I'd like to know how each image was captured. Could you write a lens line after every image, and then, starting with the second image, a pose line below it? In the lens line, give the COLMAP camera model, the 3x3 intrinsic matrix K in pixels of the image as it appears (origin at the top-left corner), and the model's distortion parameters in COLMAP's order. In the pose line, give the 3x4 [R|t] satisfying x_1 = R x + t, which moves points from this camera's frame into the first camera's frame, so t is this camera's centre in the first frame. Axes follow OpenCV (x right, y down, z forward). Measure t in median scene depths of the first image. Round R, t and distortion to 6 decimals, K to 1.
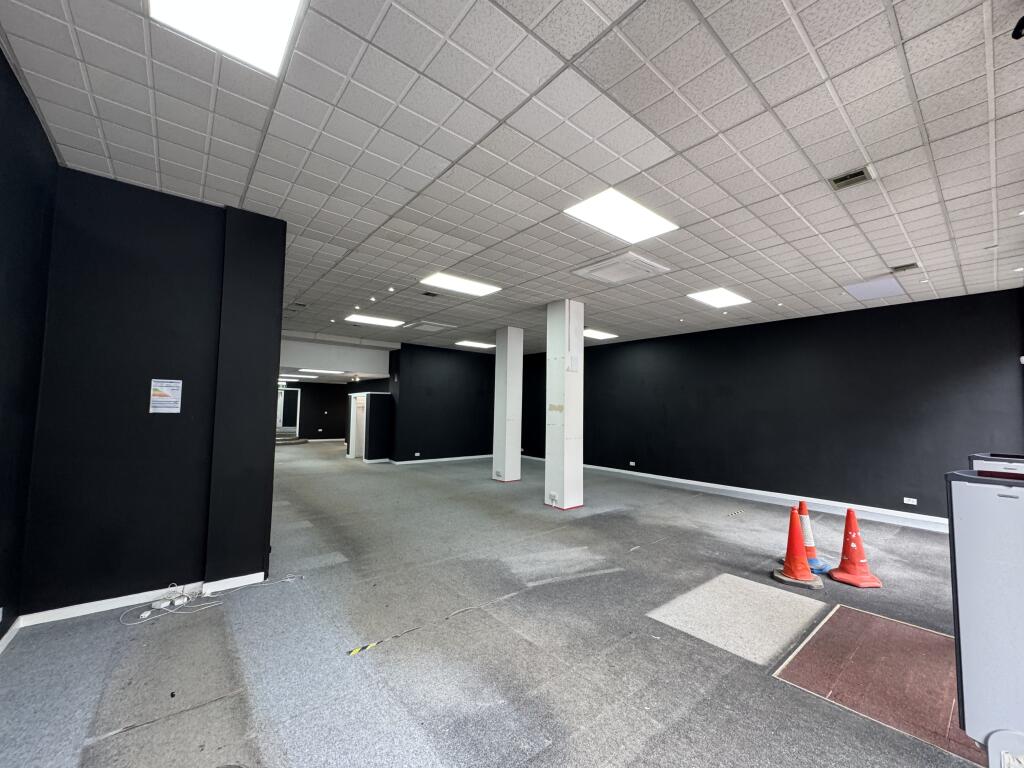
lens RADIAL K [[402.2, 0, 506.8], [0, 402.2, 384.0], [0, 0, 1]] dist [-0.000368, -0.000400]
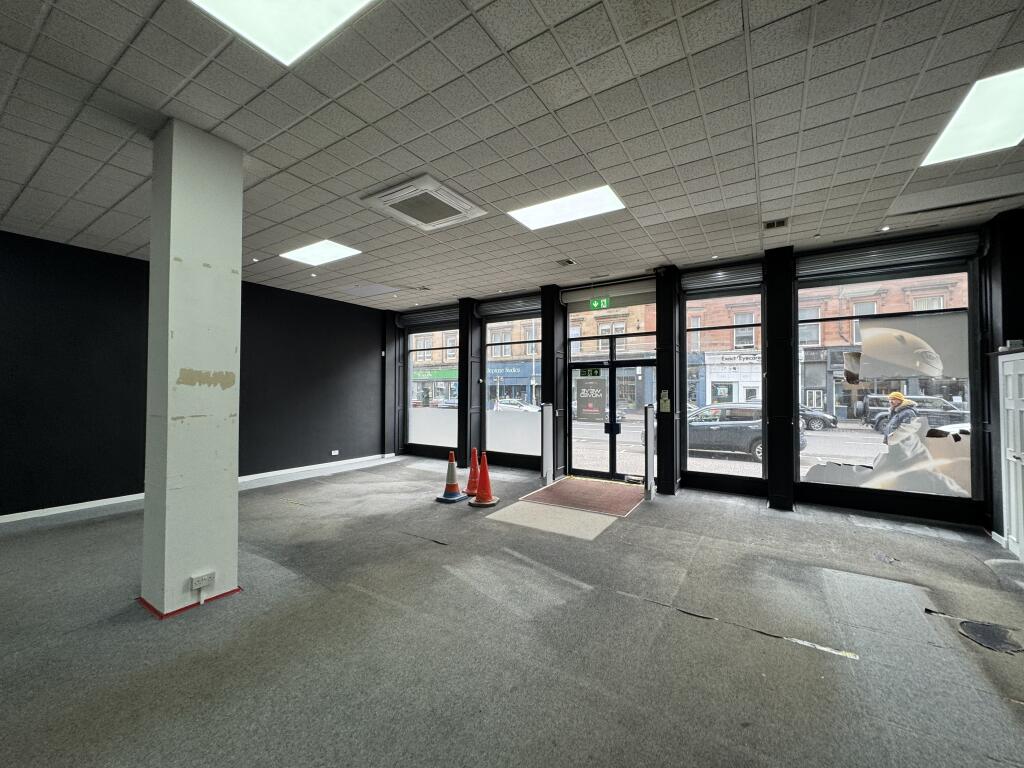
lens RADIAL K [[402.2, 0, 513.6], [0, 402.2, 393.1], [0, 0, 1]] dist [-0.000368, -0.000400]
pose [[-0.309162, -0.022682, 0.950739, -0.644804], [-0.065647, 0.997840, 0.002458, 0.082753], [-0.948741, -0.061653, -0.309983, 1.319829]]
